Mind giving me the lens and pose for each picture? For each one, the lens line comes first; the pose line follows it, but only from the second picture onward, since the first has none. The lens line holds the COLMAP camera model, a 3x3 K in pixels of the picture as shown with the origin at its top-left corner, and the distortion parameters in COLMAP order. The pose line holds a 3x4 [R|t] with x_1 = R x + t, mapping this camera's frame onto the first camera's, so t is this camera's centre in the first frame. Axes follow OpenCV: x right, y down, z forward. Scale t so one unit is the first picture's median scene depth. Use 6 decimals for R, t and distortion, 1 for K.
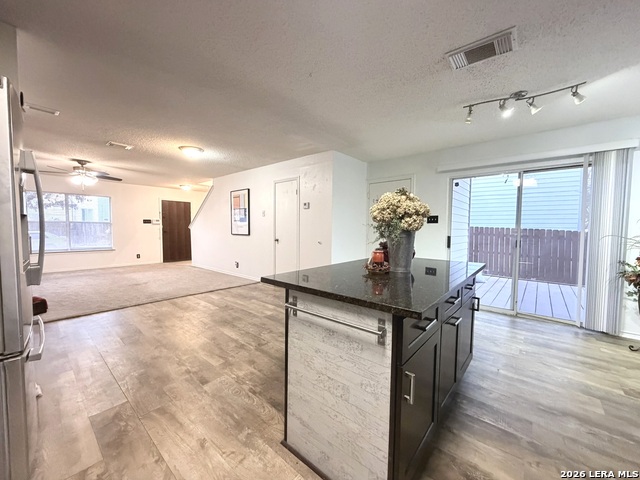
lens RADIAL K [[255.6, 0, 318.5], [0, 255.6, 240.7], [0, 0, 1]] dist [-0.000100, 0.000146]
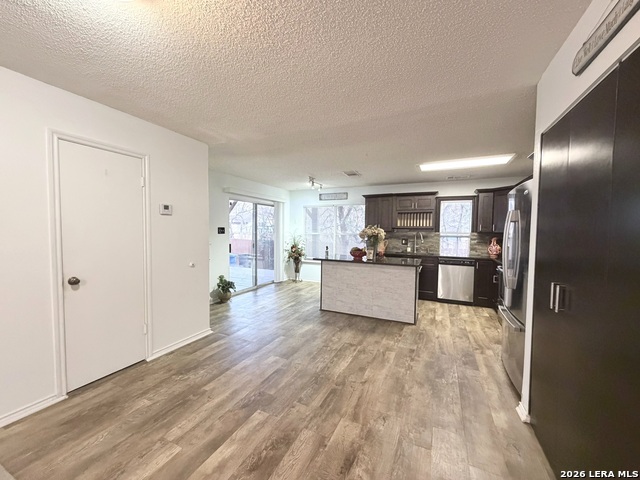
lens RADIAL K [[255.6, 0, 318.5], [0, 255.6, 240.7], [0, 0, 1]] dist [-0.000100, 0.000146]
pose [[-0.267941, -0.052820, 0.961986, -1.219761], [0.035294, 0.997288, 0.064588, -0.148852], [-0.962789, 0.051258, -0.265350, 1.350360]]
